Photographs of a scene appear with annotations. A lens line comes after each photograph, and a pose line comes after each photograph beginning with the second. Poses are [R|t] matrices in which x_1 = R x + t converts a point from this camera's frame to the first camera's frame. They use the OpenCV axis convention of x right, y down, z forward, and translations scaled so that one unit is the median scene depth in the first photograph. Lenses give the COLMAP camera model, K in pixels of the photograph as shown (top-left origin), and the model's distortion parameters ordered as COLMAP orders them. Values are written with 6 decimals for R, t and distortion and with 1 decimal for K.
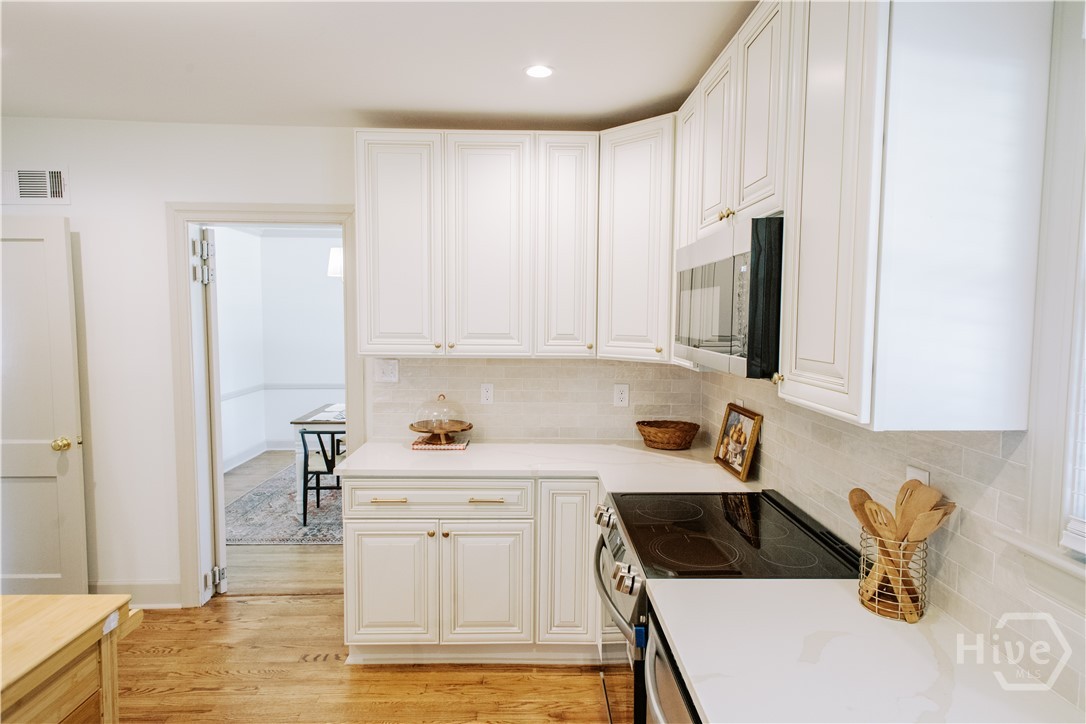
lens RADIAL K [[606.5, 0, 543.0], [0, 606.5, 362.0], [0, 0, 1]] dist [0.017063, -0.000978]
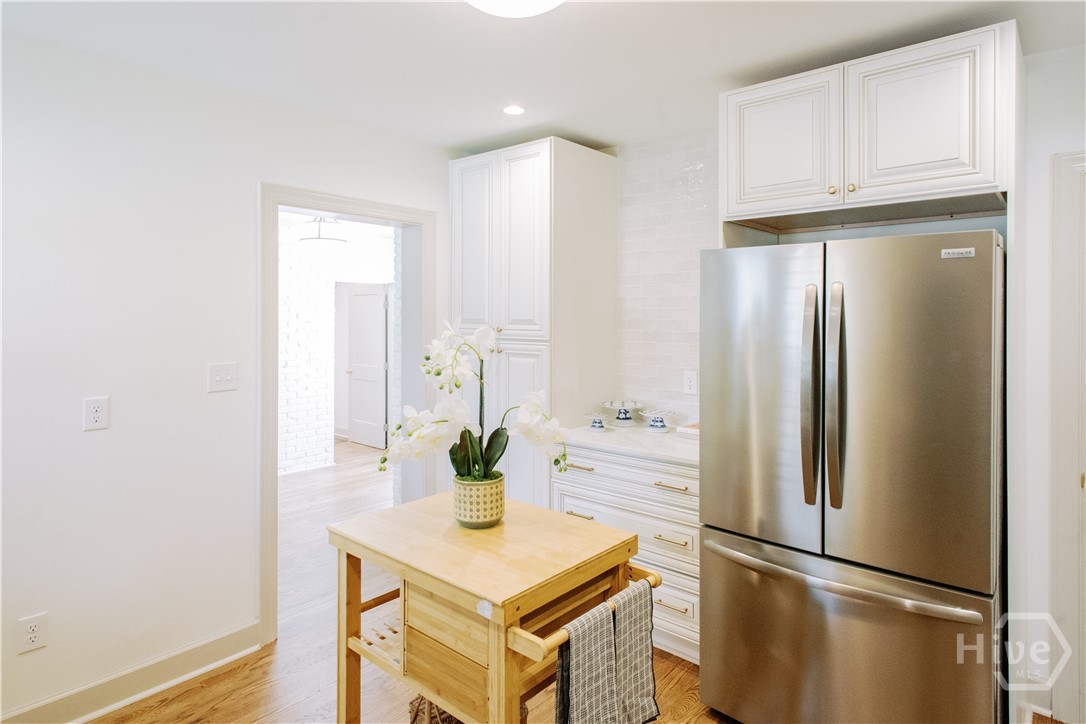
lens RADIAL K [[623.7, 0, 544.1], [0, 623.7, 313.2], [0, 0, 1]] dist [0.020391, -0.000024]
pose [[-0.674919, -0.006341, -0.737865, -0.009244], [-0.061590, 0.996958, 0.047769, -0.047217], [0.735317, 0.077685, -0.673256, 0.776819]]
